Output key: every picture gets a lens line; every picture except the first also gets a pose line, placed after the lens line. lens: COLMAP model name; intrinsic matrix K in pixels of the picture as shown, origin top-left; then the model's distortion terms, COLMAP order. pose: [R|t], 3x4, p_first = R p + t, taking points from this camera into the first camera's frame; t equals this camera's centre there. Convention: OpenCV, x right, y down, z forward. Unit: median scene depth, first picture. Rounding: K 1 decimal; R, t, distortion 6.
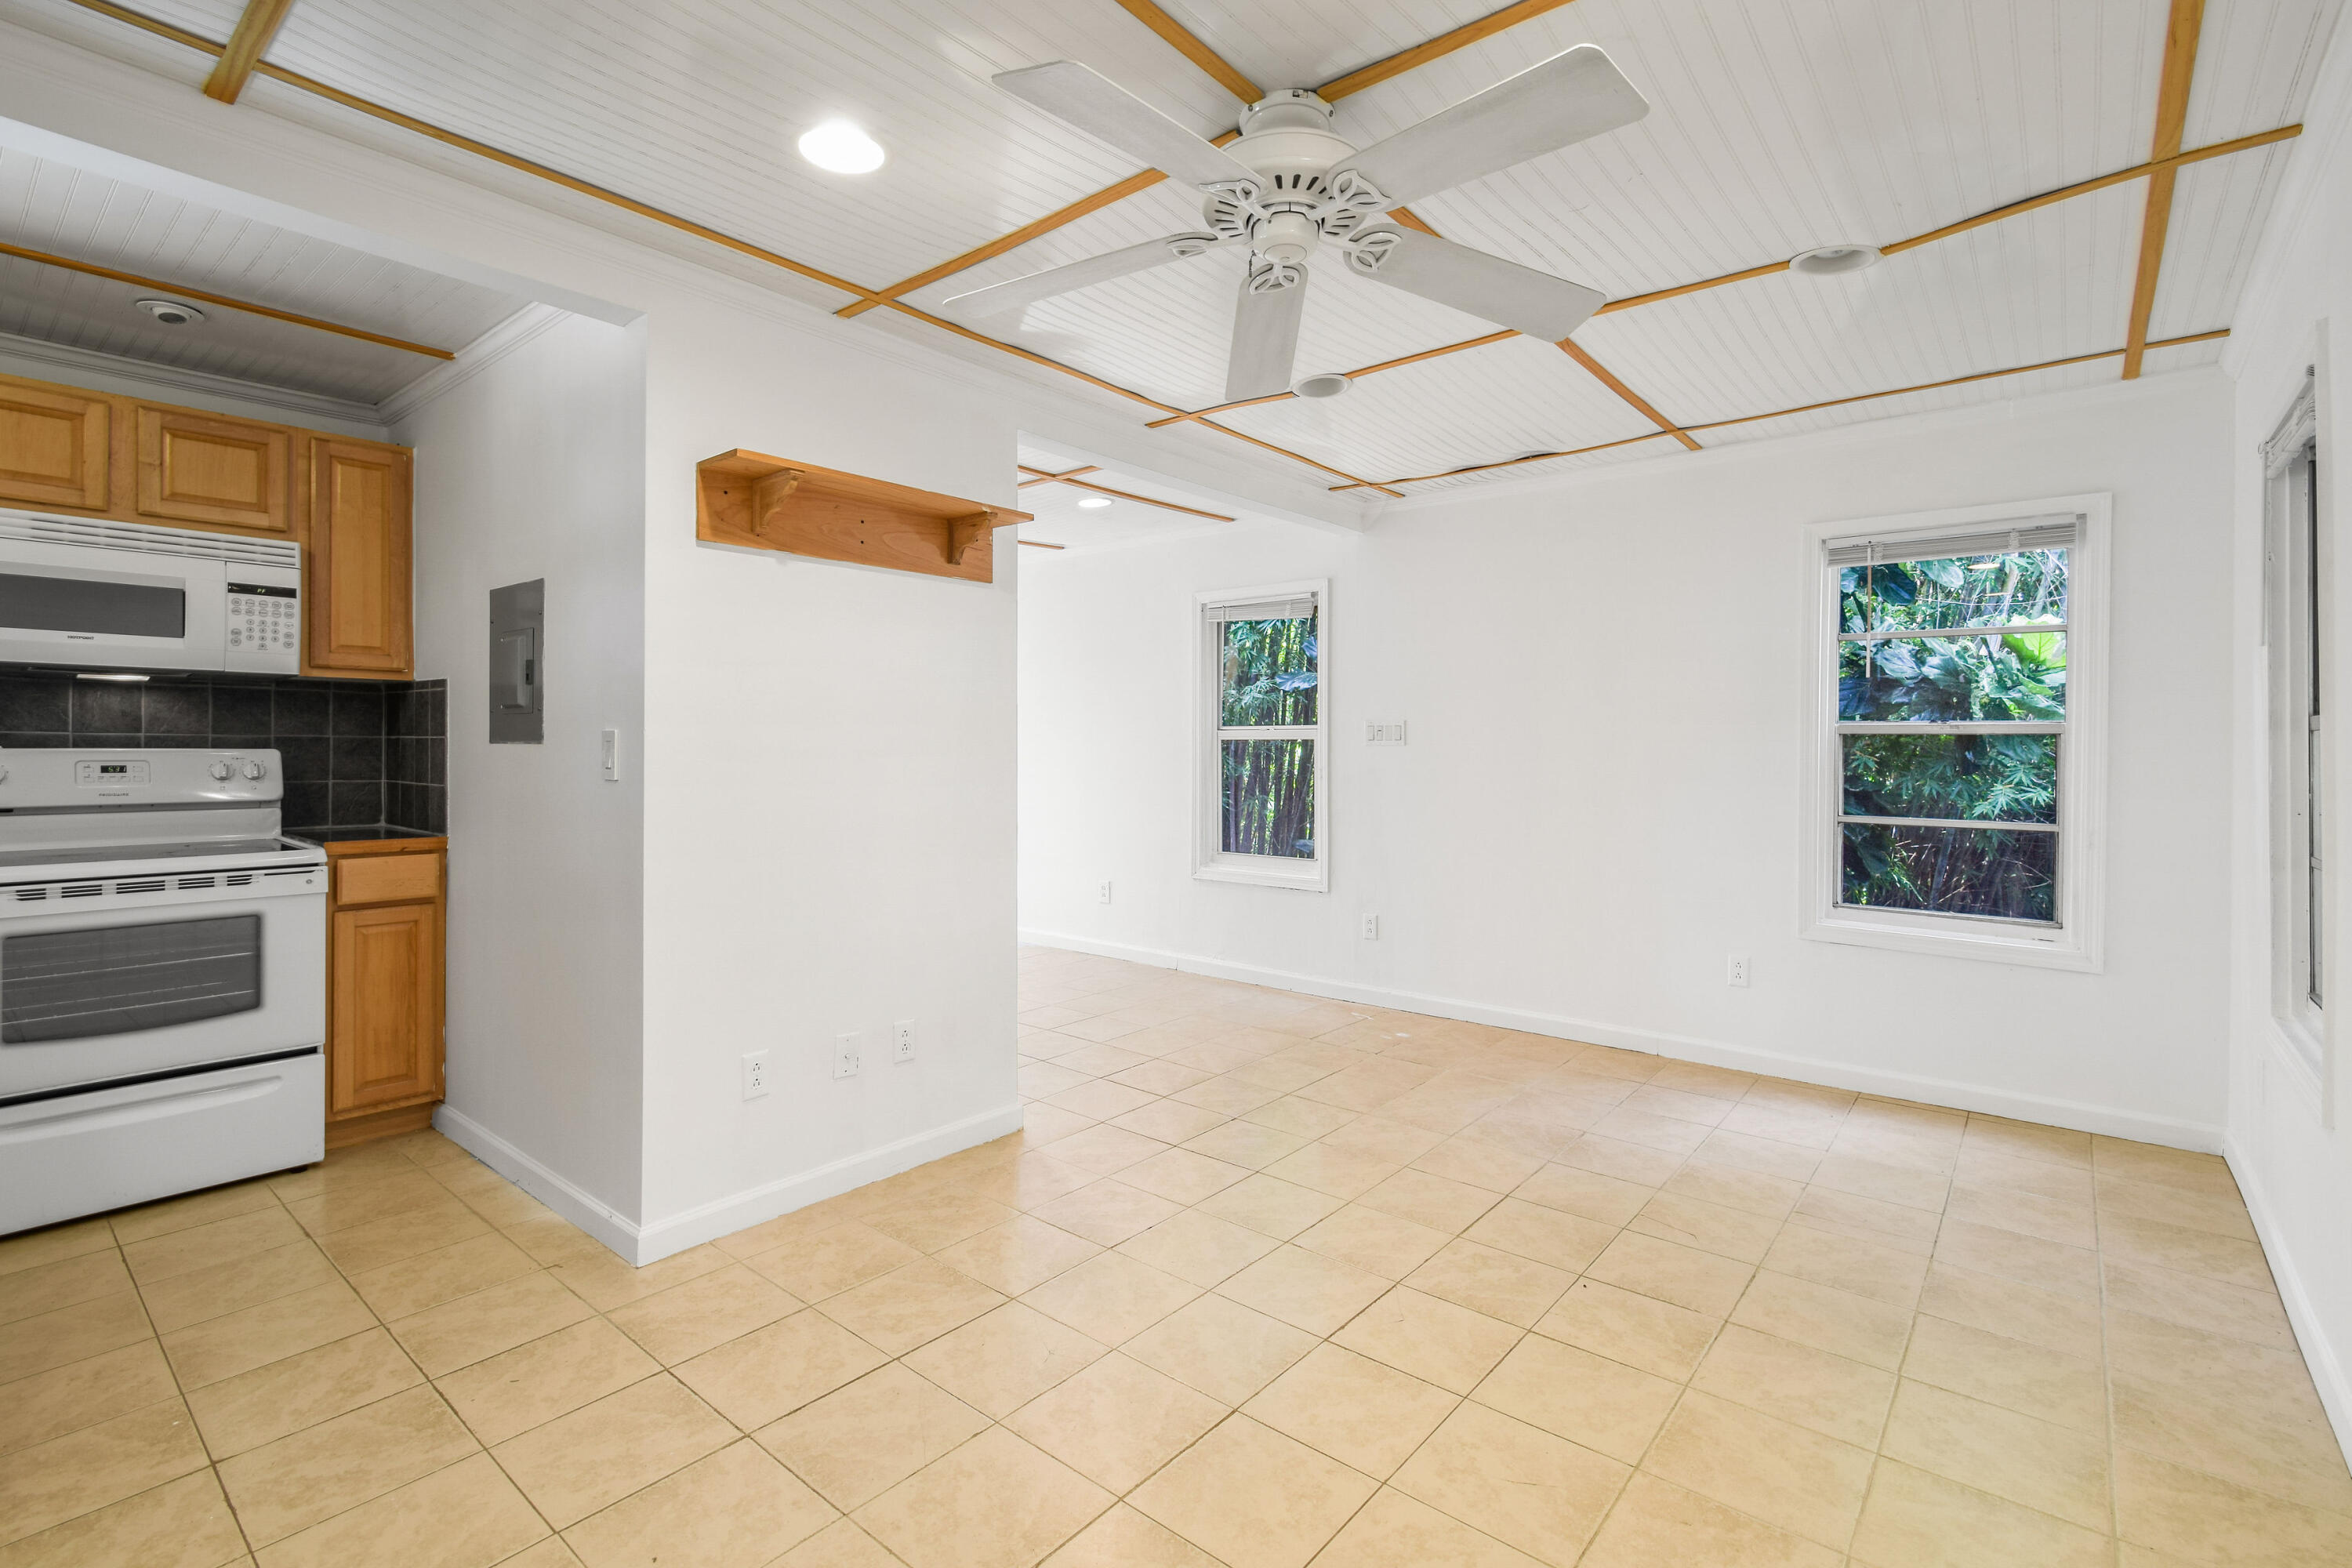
lens RADIAL K [[1064.2, 0, 1177.5], [0, 1064.2, 753.0], [0, 0, 1]] dist [-0.001438, 0.000029]
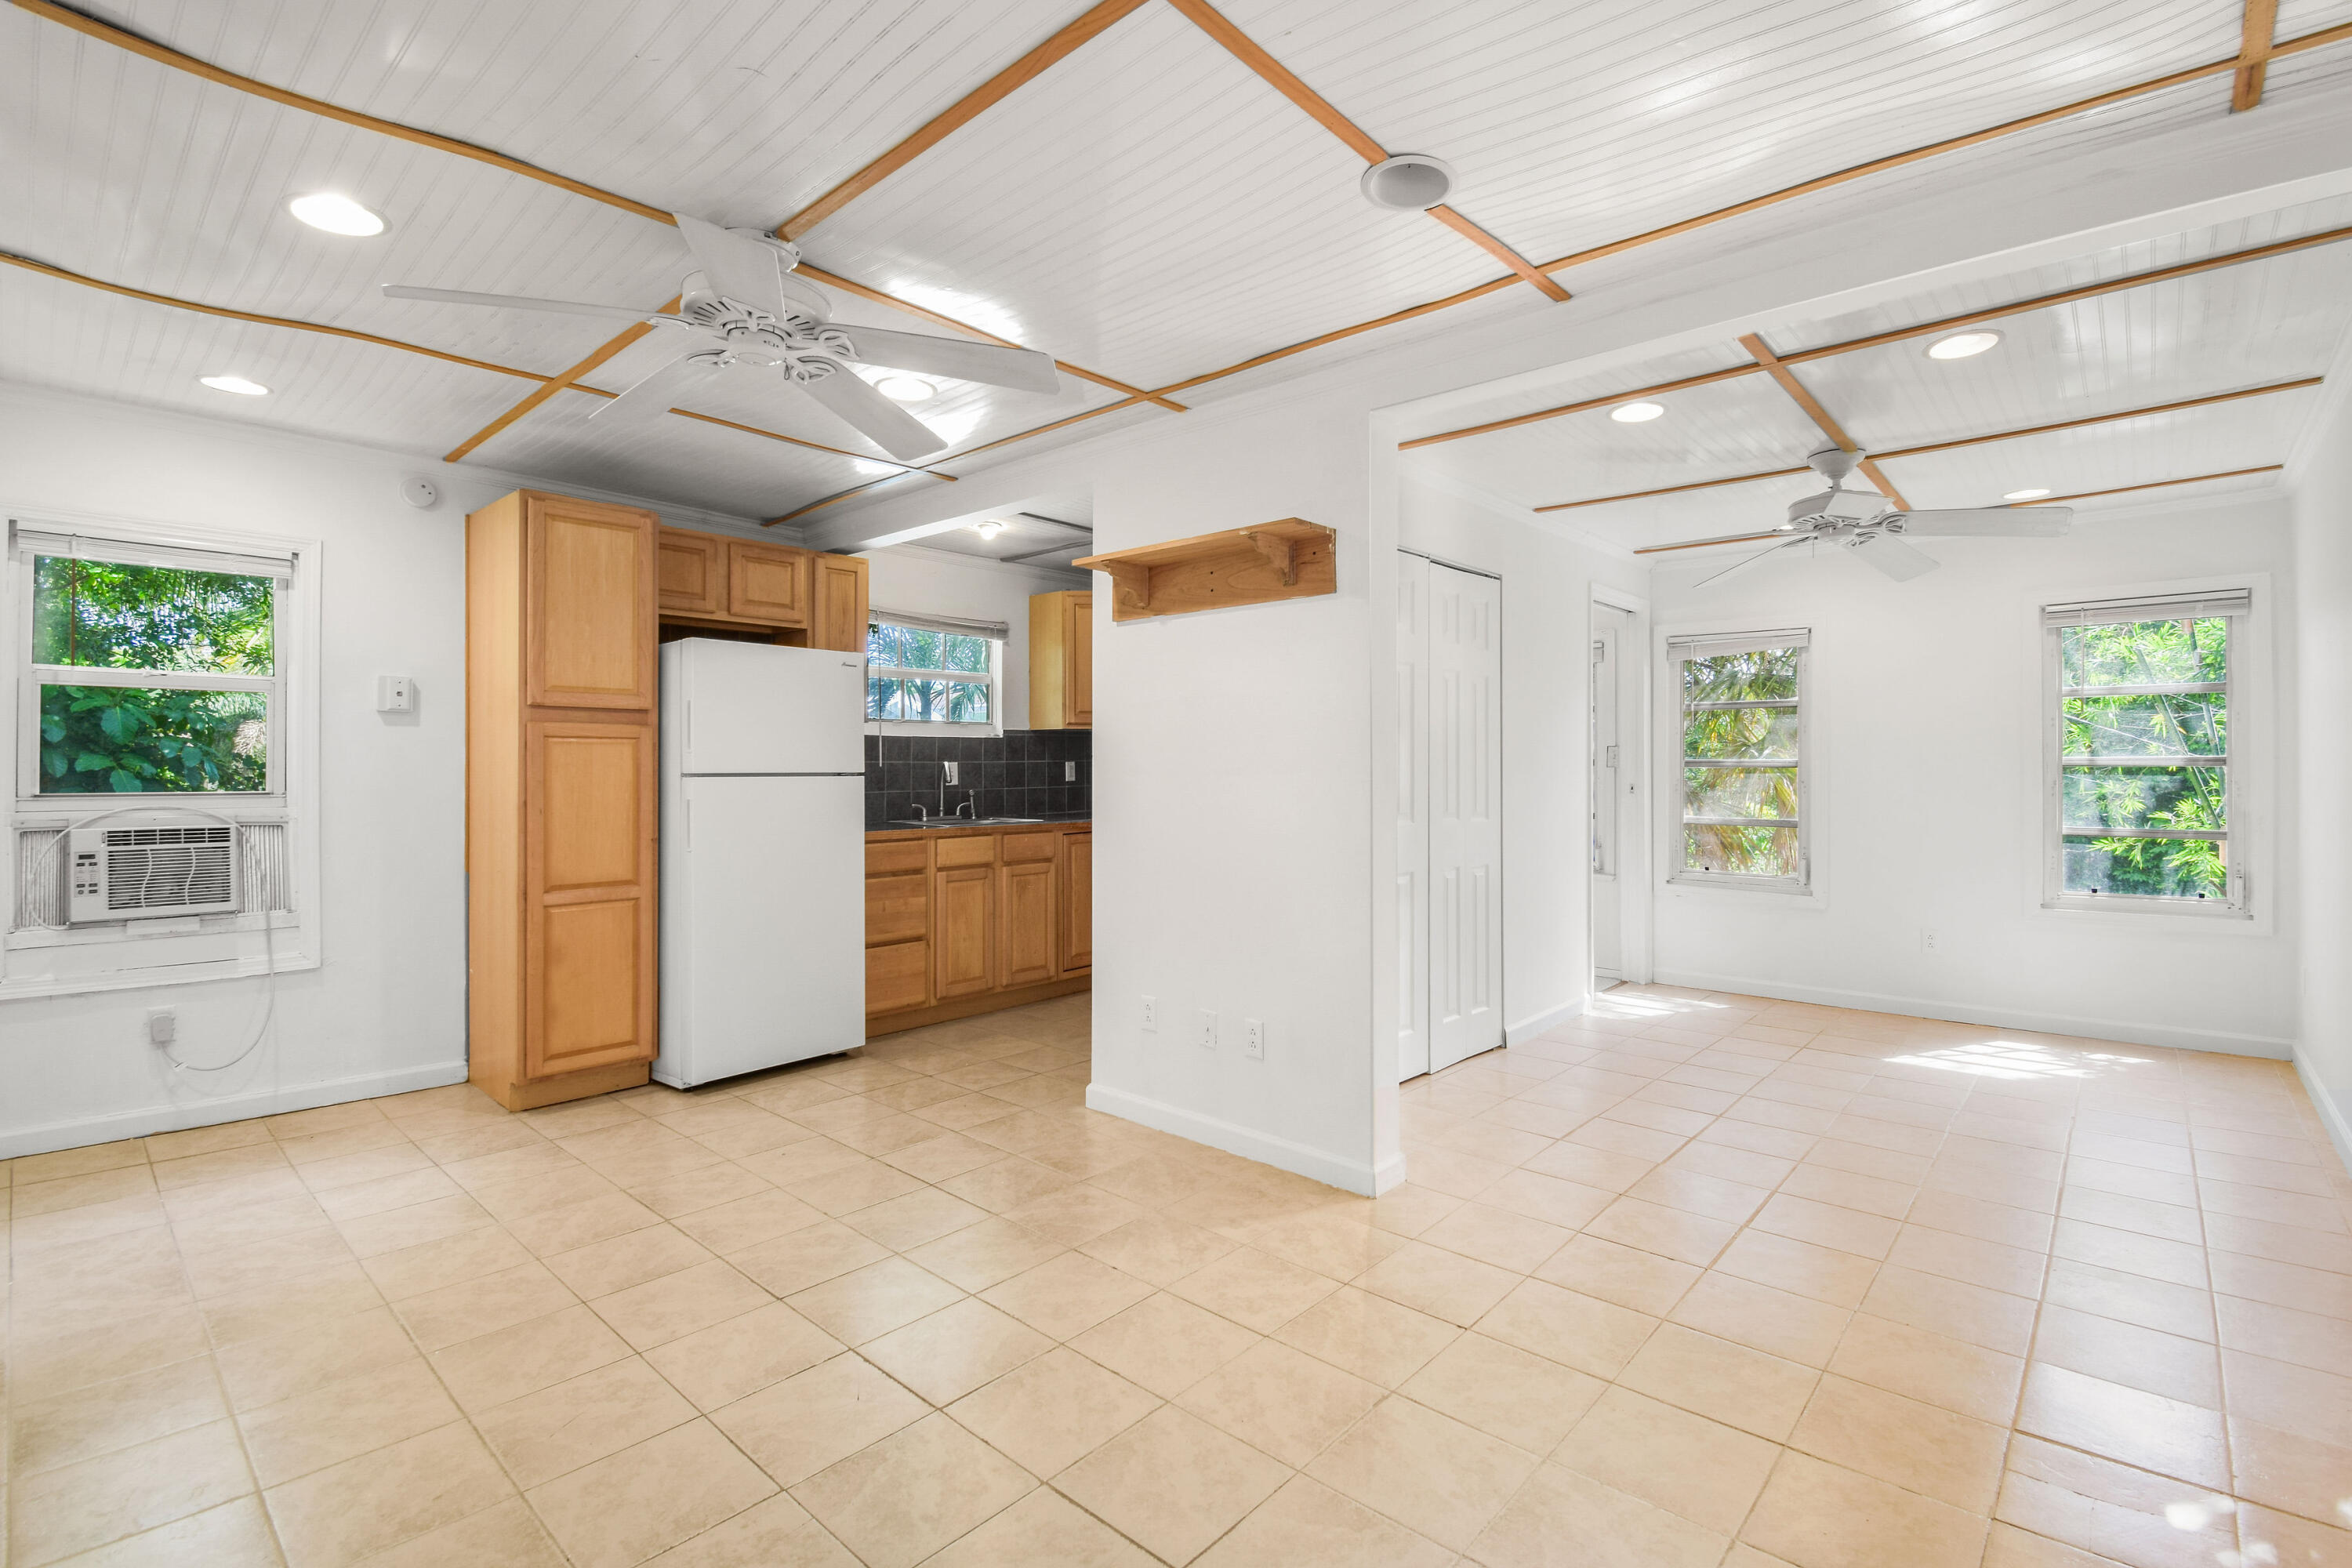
lens RADIAL K [[1034.0, 0, 1169.1], [0, 1034.0, 764.5], [0, 0, 1]] dist [0.023935, -0.029260]
pose [[-0.028263, -0.005161, -0.999587, 0.743156], [-0.006334, 0.999968, -0.004984, -0.001497], [0.999580, 0.006191, -0.028295, 0.877958]]
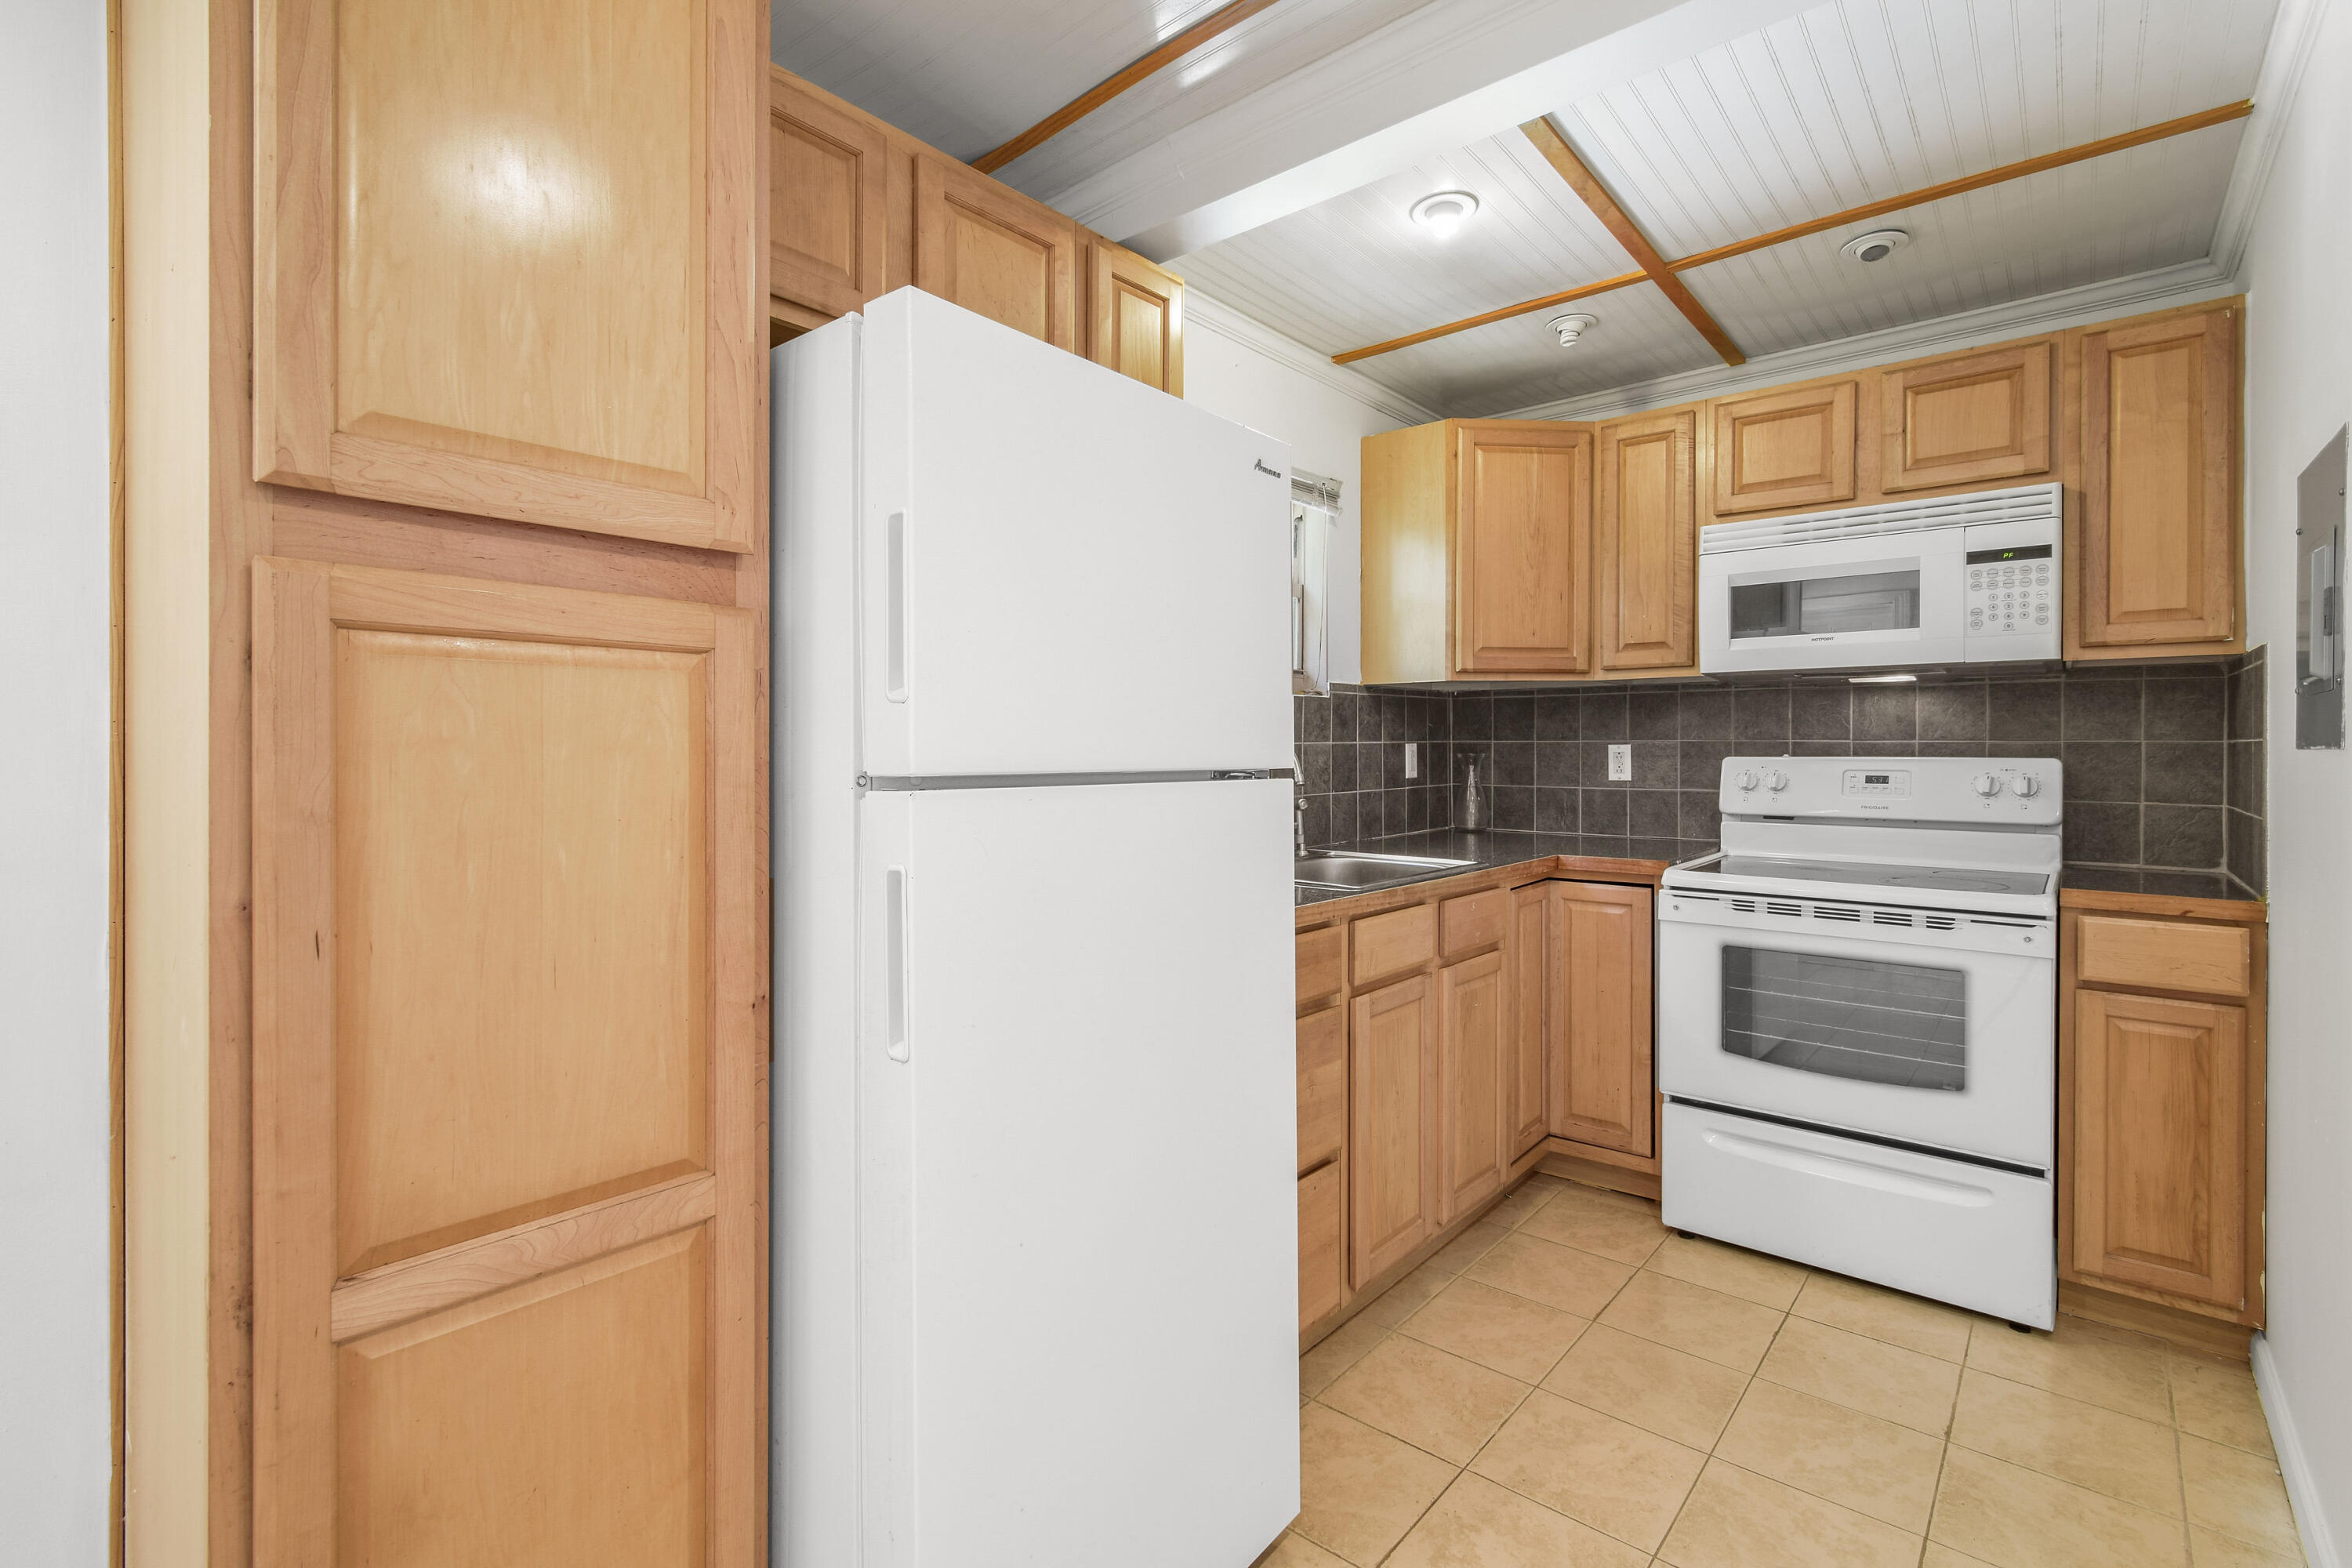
lens RADIAL K [[1064.2, 0, 1177.5], [0, 1064.2, 753.0], [0, 0, 1]] dist [-0.001438, 0.000029]
pose [[-0.004331, -0.001481, -0.999990, -0.078857], [-0.008046, 0.999967, -0.001446, -0.001459], [0.999958, 0.008040, -0.004343, 0.393735]]
